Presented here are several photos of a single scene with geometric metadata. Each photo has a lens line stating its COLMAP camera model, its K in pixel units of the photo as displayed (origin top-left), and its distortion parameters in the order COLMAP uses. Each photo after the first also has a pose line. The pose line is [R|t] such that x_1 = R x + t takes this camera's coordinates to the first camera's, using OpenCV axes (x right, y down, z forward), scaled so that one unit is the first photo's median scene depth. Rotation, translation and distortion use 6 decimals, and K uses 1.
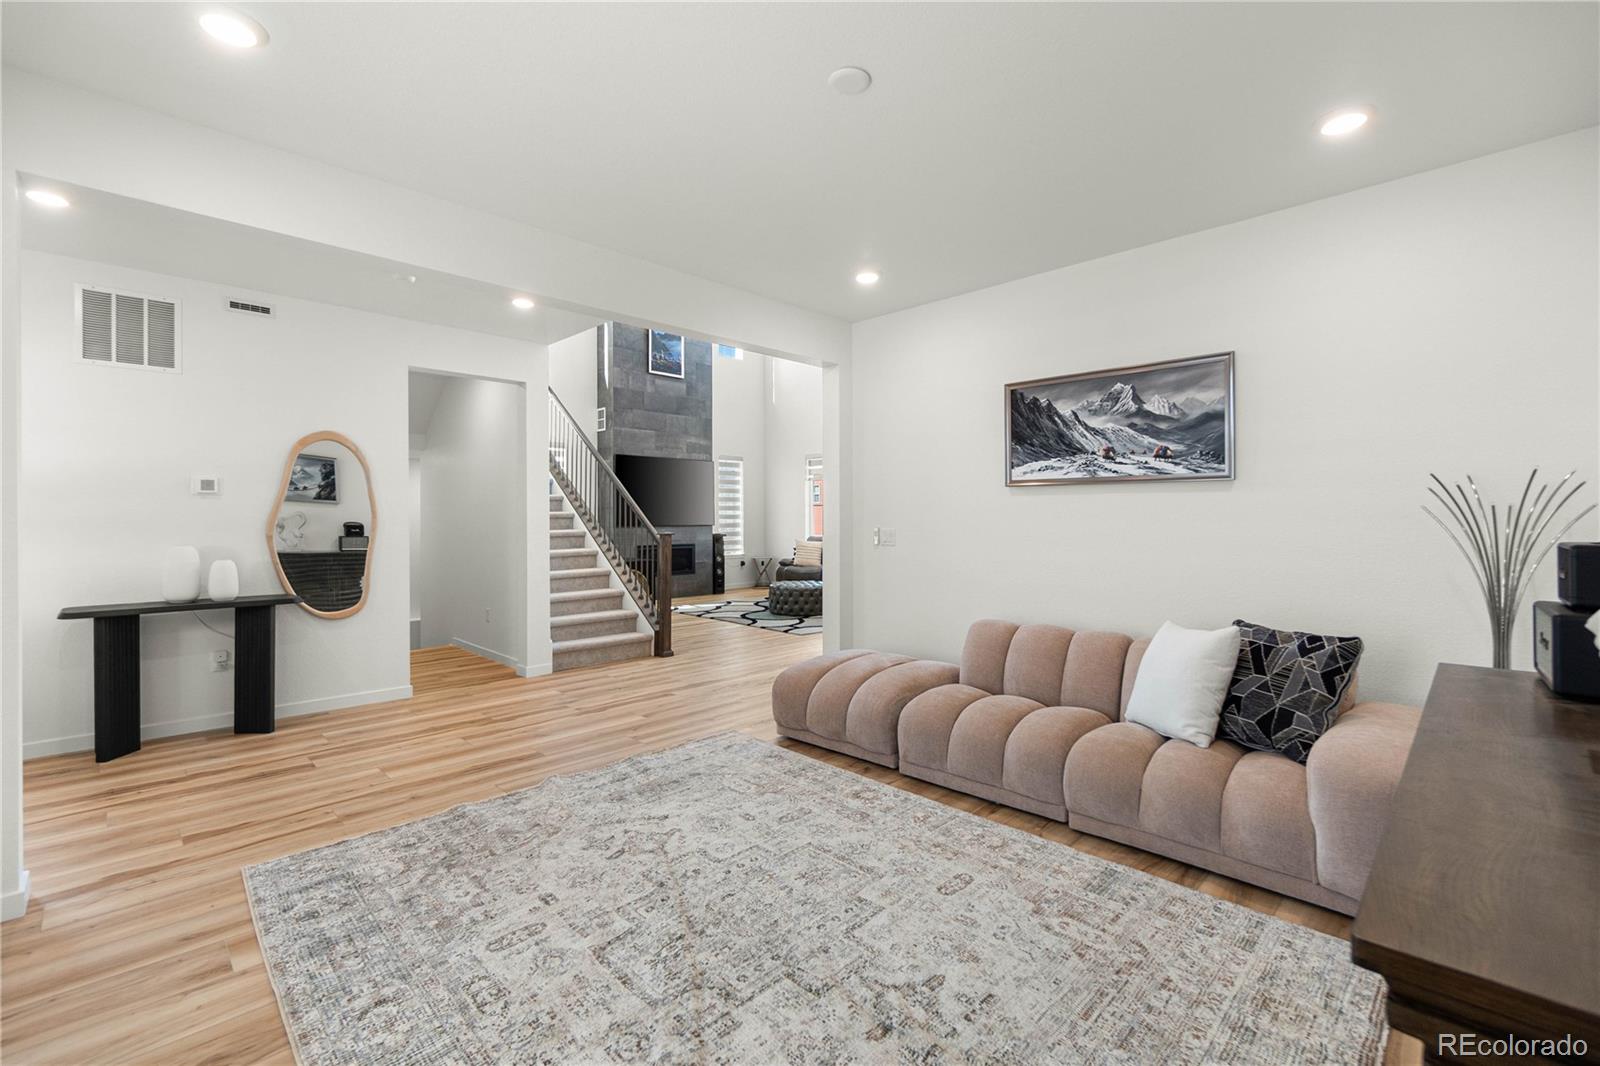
lens RADIAL K [[688.6, 0, 781.4], [0, 688.6, 514.8], [0, 0, 1]] dist [-0.001601, 0.000908]
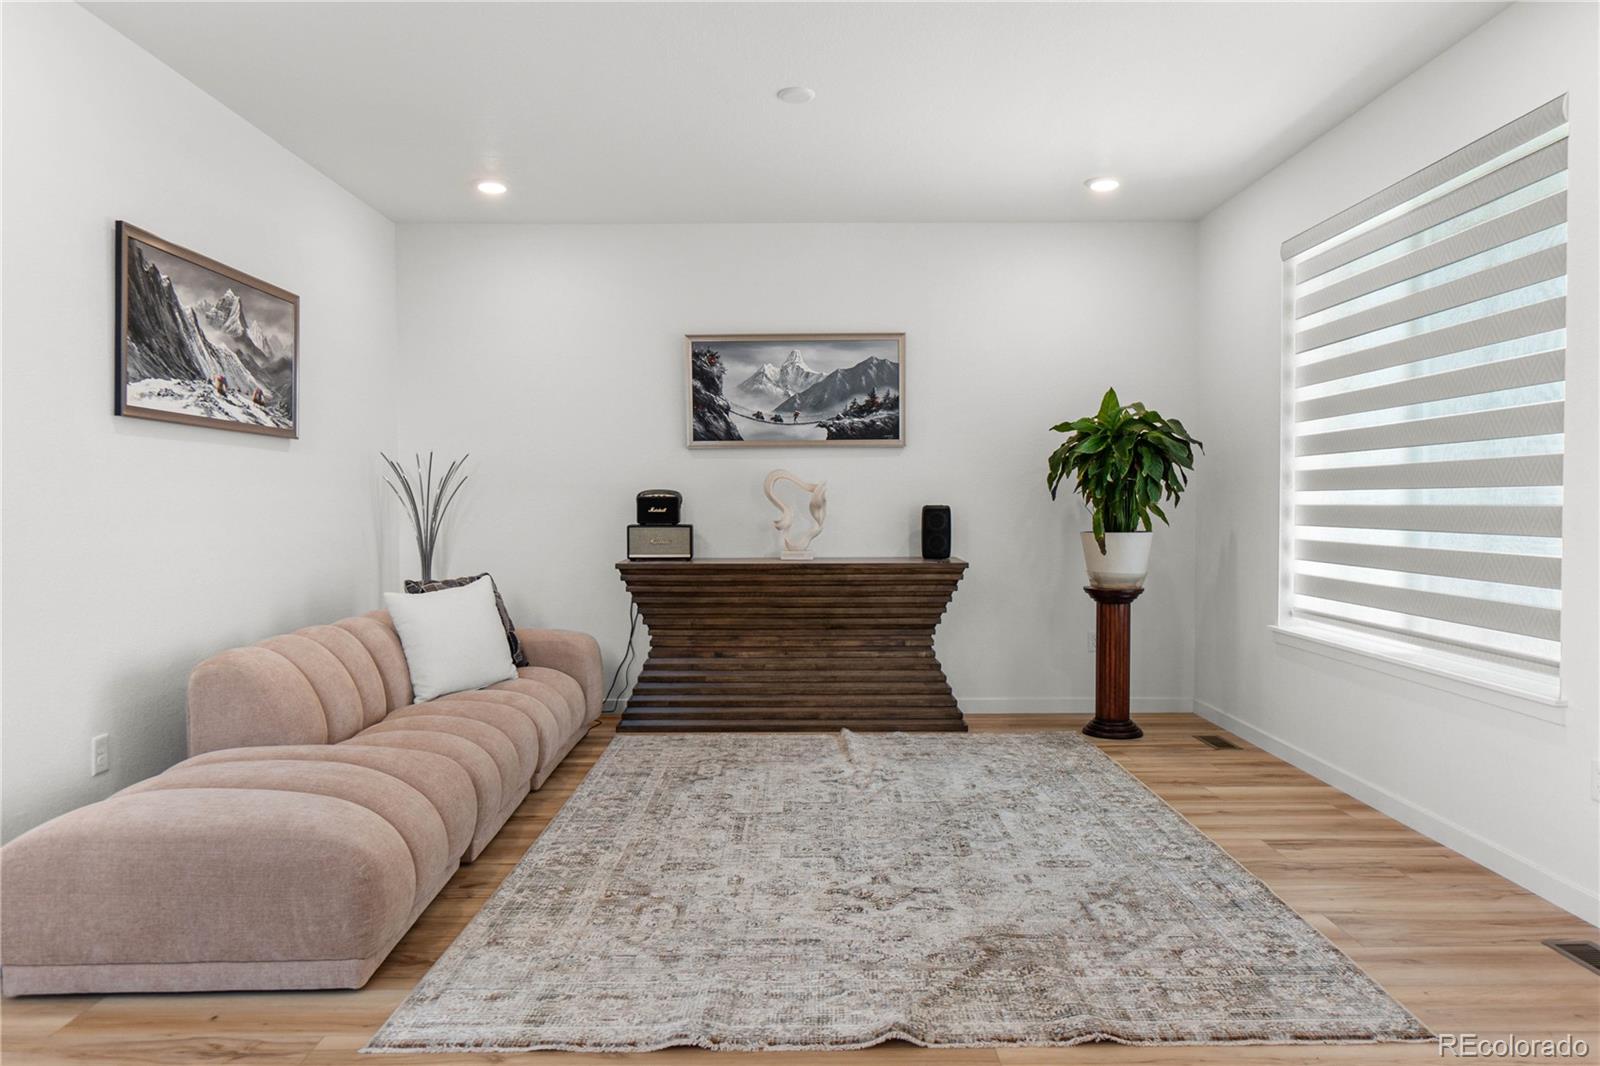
lens RADIAL K [[1035.4, 0, 792.0], [0, 1035.4, 502.6], [0, 0, 1]] dist [-0.000669, 0.001087]
pose [[-0.713867, 0.001309, 0.700280, -0.663100], [-0.000803, 0.999996, -0.002688, 0.030392], [-0.700281, -0.002481, -0.713863, 1.340428]]
